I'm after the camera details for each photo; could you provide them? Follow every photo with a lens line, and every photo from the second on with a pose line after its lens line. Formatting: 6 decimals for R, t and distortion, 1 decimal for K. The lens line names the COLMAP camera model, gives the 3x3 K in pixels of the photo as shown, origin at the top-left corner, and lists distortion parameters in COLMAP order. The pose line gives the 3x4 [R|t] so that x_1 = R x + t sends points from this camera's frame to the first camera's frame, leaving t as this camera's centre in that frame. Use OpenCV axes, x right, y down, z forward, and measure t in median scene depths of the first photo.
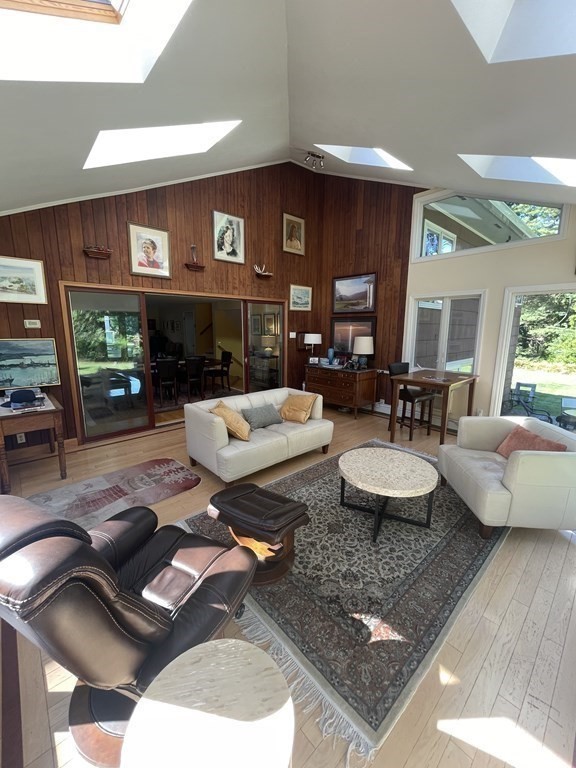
lens RADIAL K [[309.4, 0, 288.0], [0, 309.4, 382.1], [0, 0, 1]] dist [-0.002546, -0.000176]
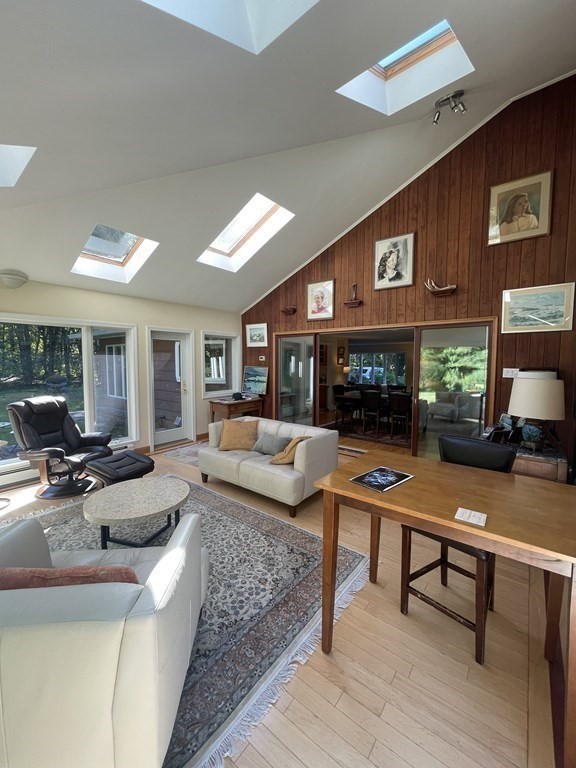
lens RADIAL K [[309.4, 0, 288.3], [0, 309.4, 382.3], [0, 0, 1]] dist [-0.002546, -0.000176]
pose [[0.163374, 0.061397, -0.984652, 0.684941], [-0.178880, 0.983362, 0.031637, -0.099225], [0.970212, 0.170966, 0.171639, 0.627294]]
